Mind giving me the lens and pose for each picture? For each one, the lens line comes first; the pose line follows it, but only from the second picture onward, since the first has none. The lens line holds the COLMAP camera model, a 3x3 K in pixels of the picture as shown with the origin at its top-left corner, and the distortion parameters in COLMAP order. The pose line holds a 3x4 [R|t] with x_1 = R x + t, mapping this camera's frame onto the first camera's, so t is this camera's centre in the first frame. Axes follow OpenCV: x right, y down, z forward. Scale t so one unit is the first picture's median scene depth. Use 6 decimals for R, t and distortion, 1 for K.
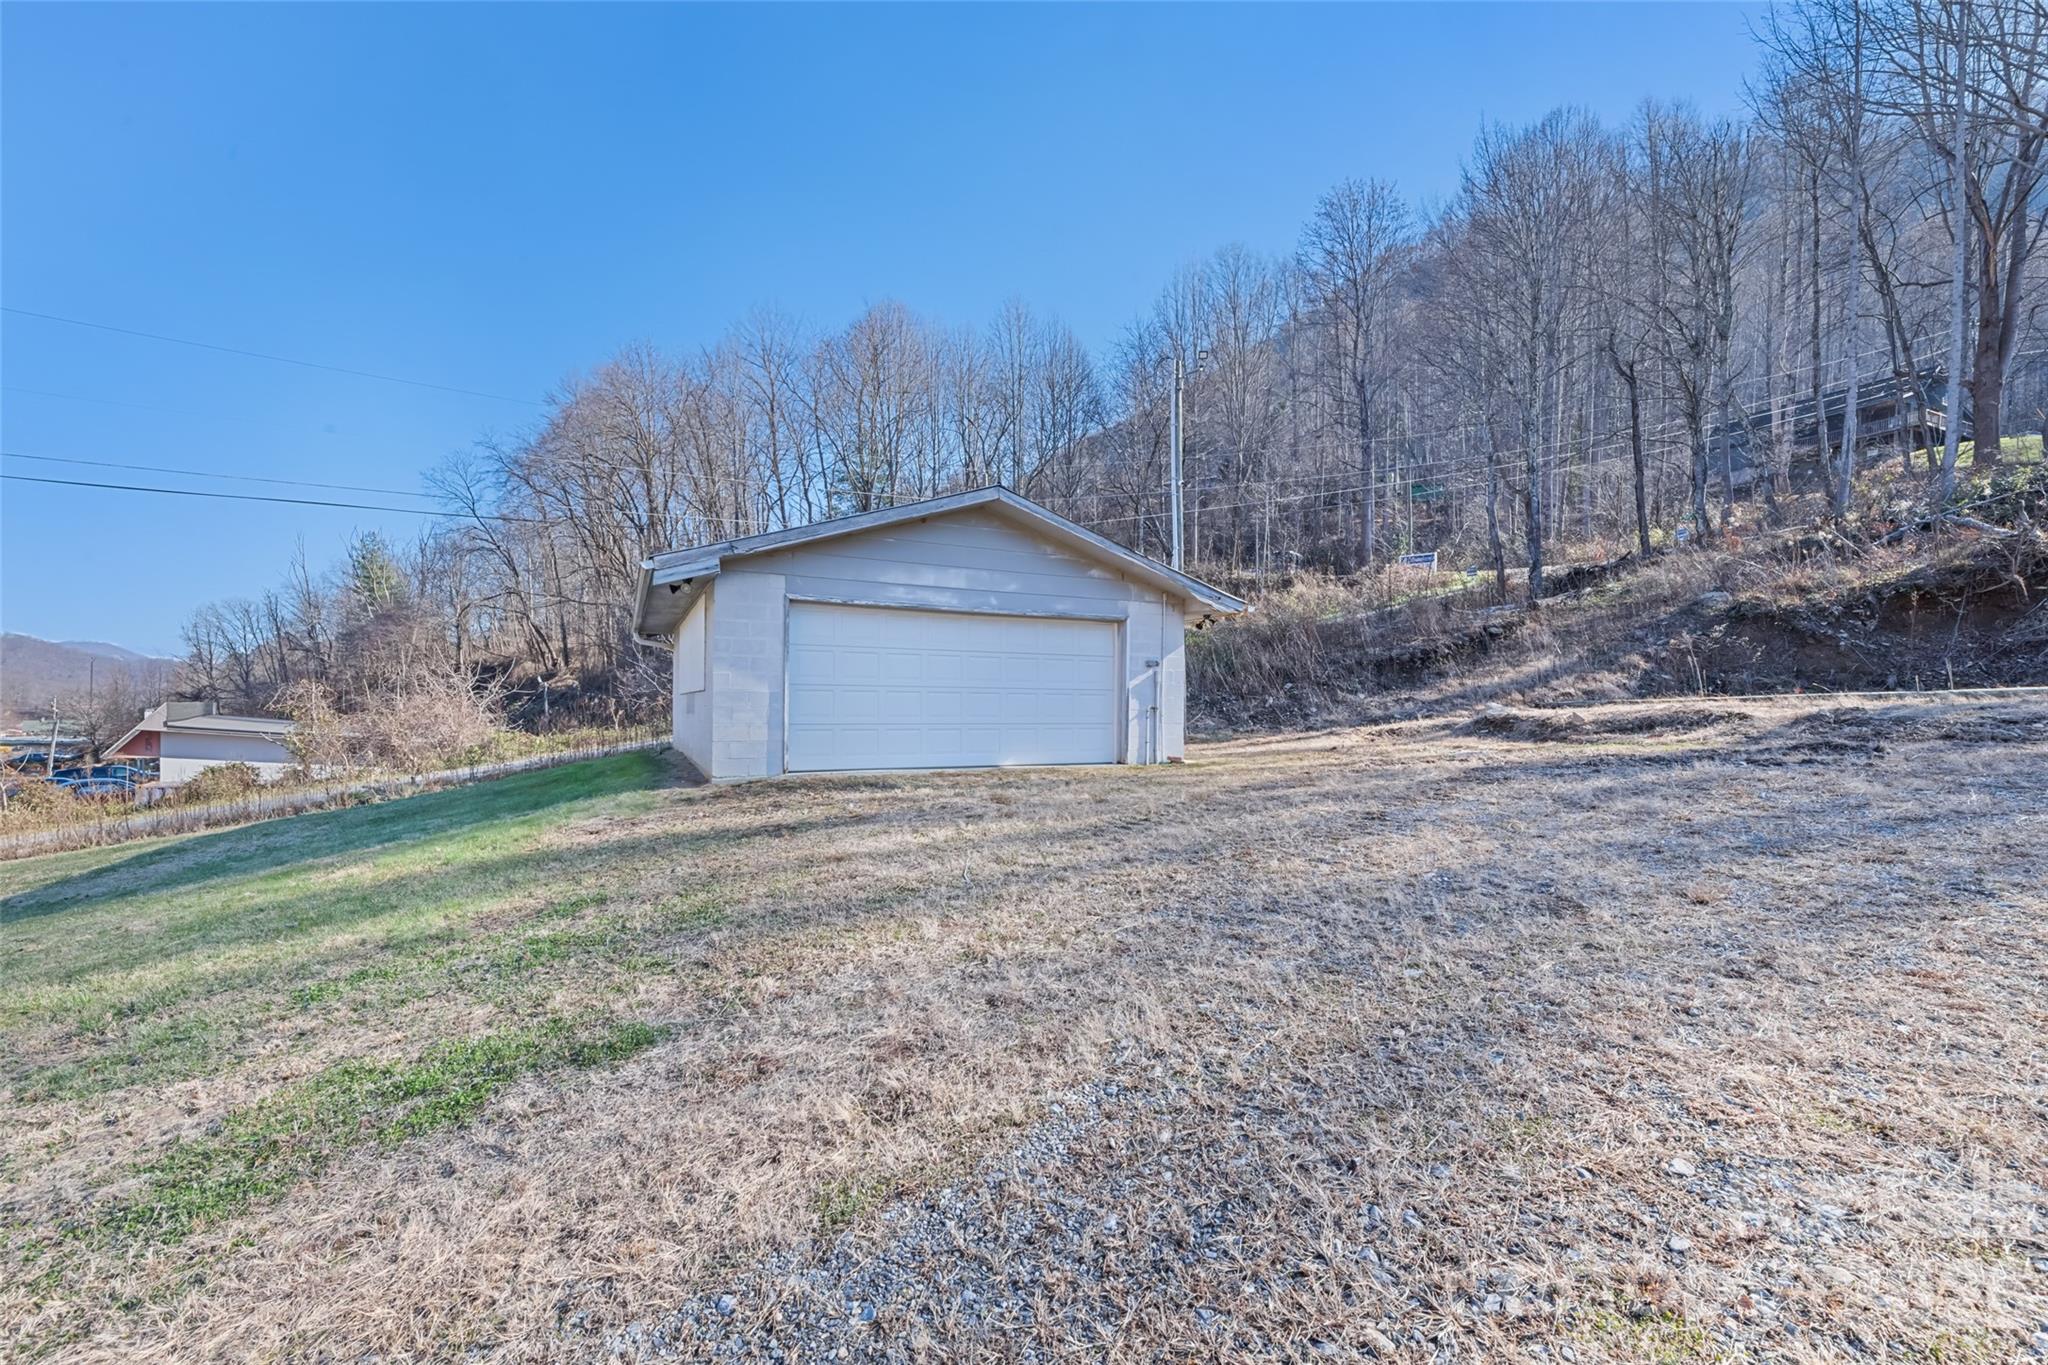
lens RADIAL K [[811.5, 0, 1016.7], [0, 811.5, 703.6], [0, 0, 1]] dist [-0.003728, -0.000569]
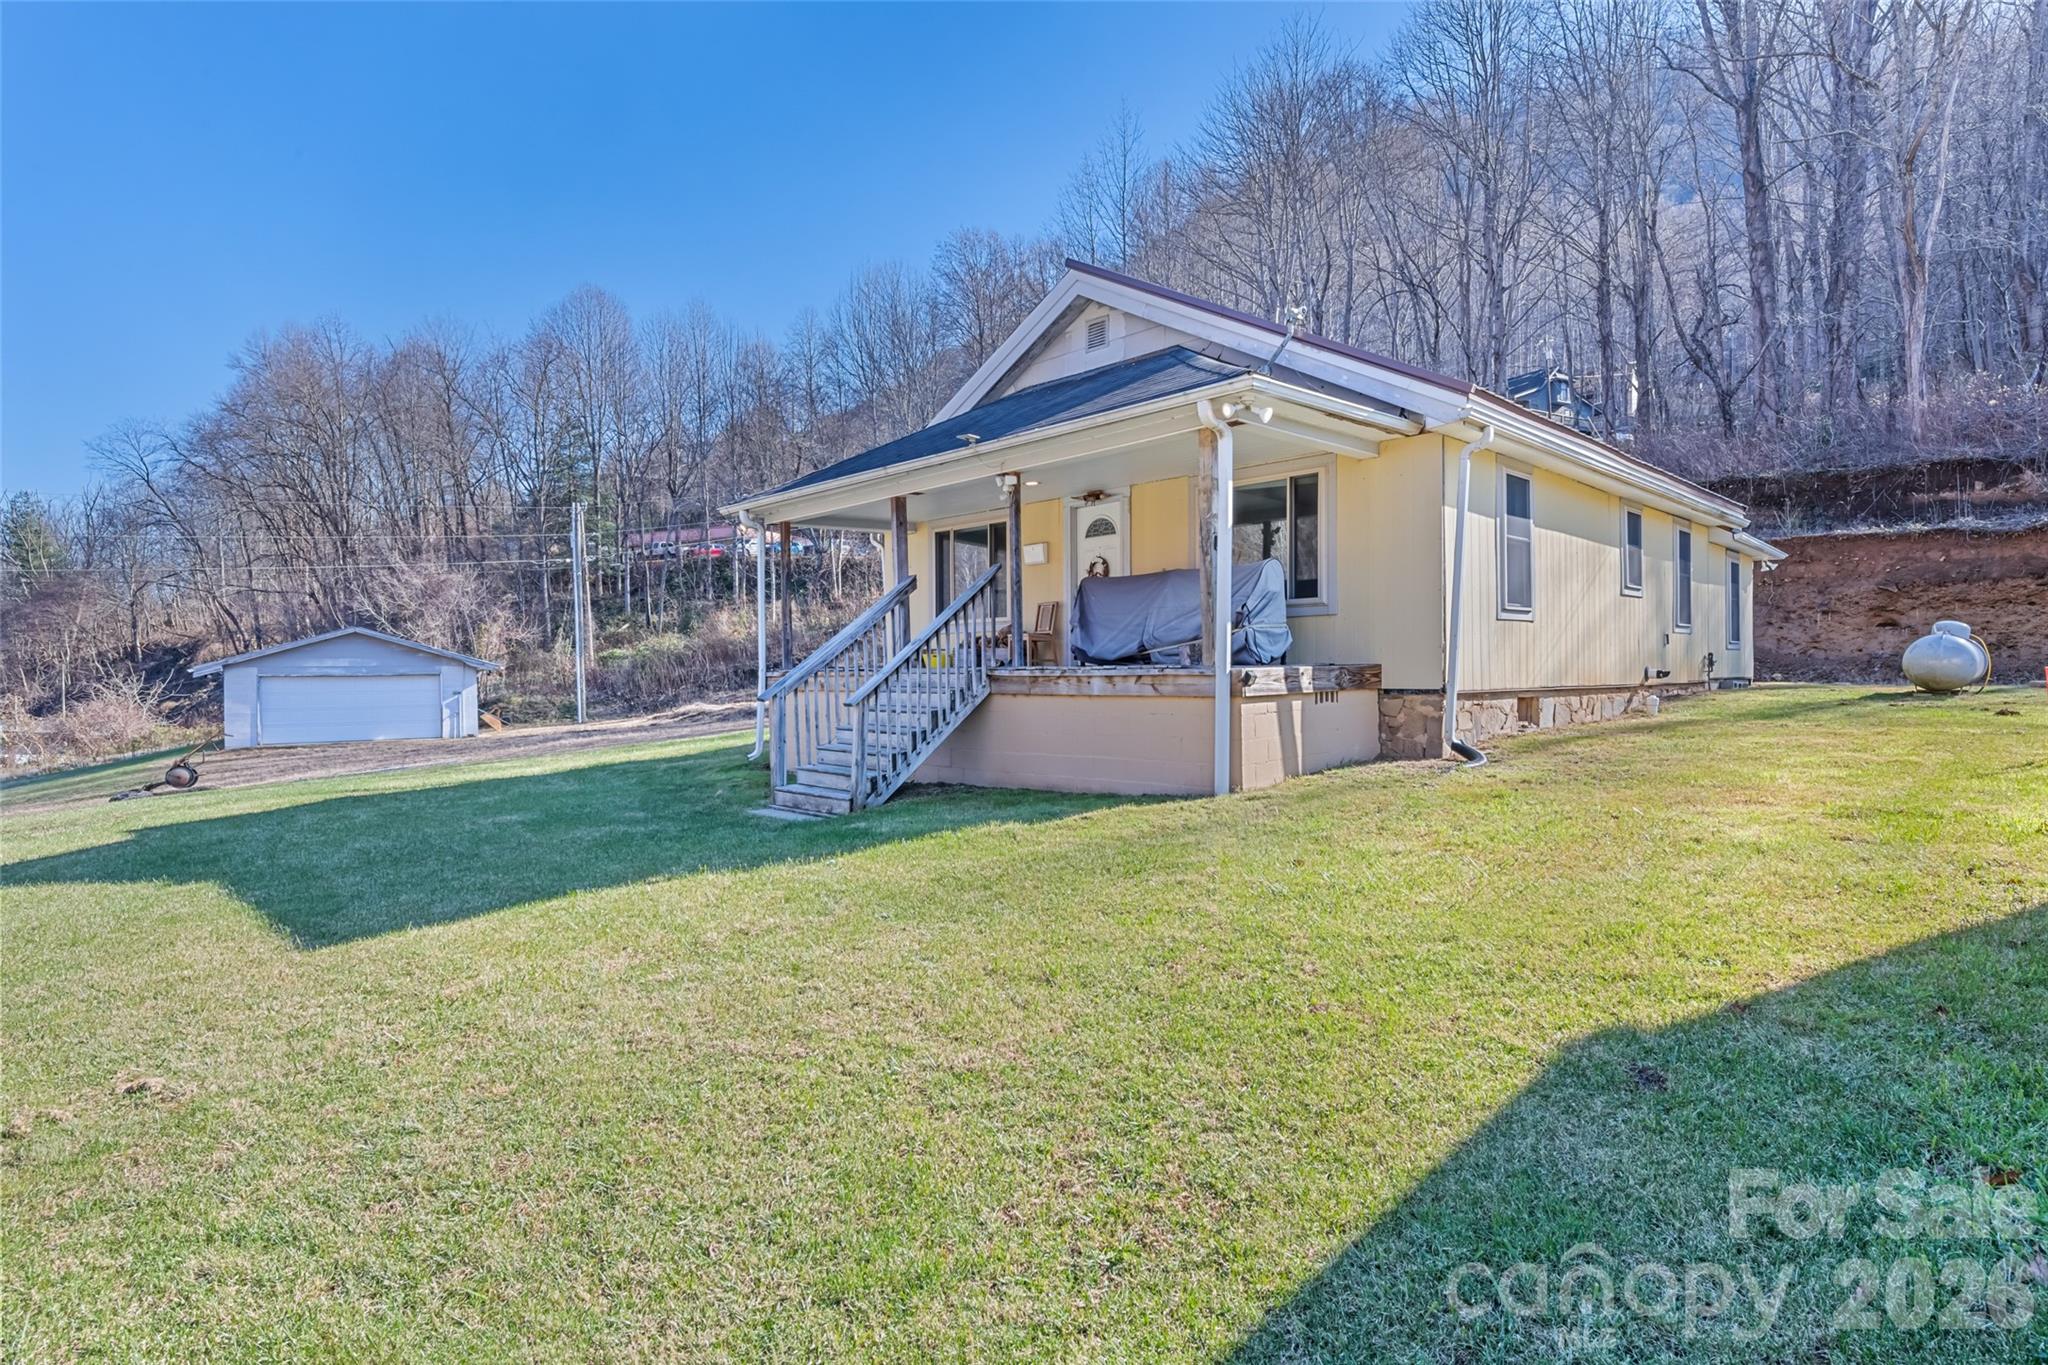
lens RADIAL K [[1053.8, 0, 1023.7], [0, 1053.8, 665.5], [0, 0, 1]] dist [0.002429, 0.000222]
pose [[0.995538, -0.015217, 0.093131, 0.690730], [0.015288, 0.999883, -0.000050, -0.048213], [-0.093120, 0.001473, 0.995654, -0.967547]]
